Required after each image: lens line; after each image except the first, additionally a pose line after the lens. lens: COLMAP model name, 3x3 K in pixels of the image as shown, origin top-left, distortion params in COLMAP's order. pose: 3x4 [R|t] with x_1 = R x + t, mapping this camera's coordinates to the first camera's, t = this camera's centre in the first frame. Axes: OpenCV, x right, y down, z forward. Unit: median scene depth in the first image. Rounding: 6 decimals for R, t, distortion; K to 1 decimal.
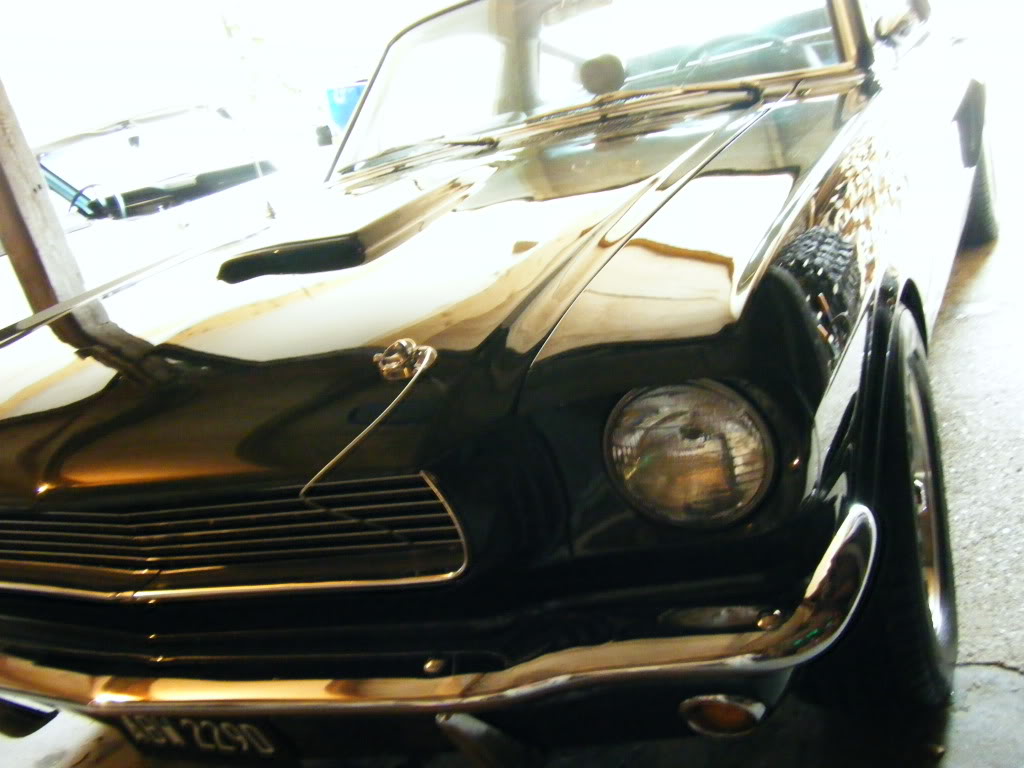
lens RADIAL K [[1067.1, 0, 501.7], [0, 1067.1, 383.4], [0, 0, 1]] dist [0.021391, 0.000000]
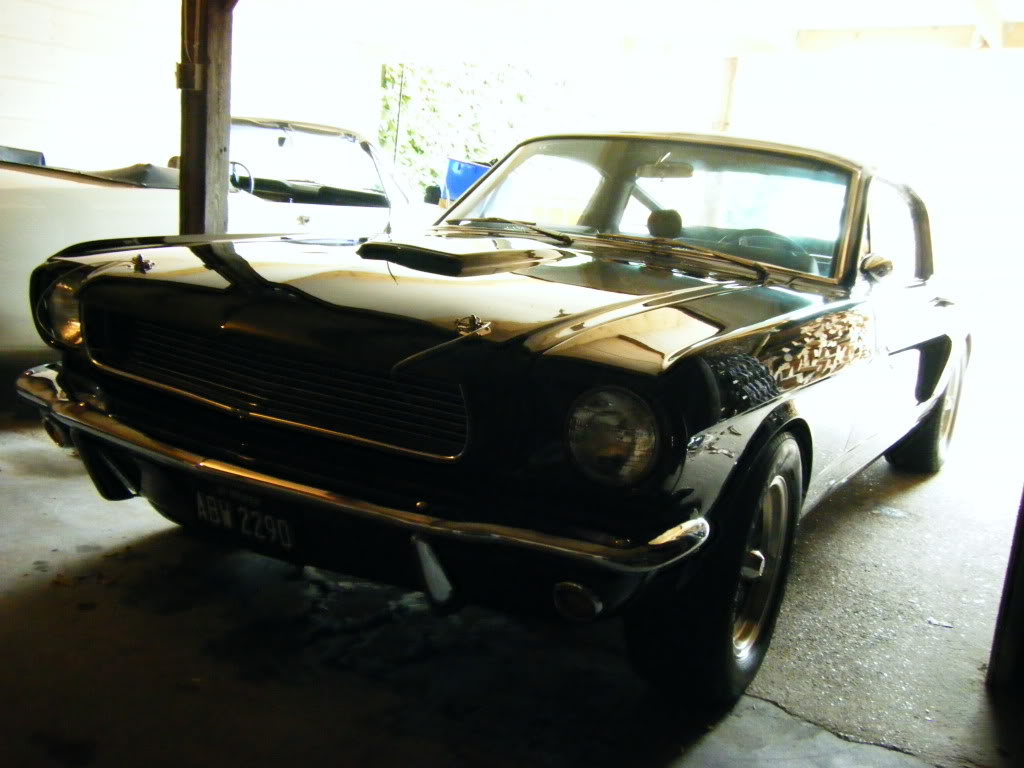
lens RADIAL K [[1067.1, 0, 518.4], [0, 1067.1, 386.1], [0, 0, 1]] dist [0.021391, 0.000000]
pose [[0.933907, 0.357359, -0.010636, 0.012614], [-0.356616, 0.929032, -0.098610, 0.095719], [-0.025358, 0.095886, 0.995069, -0.300838]]
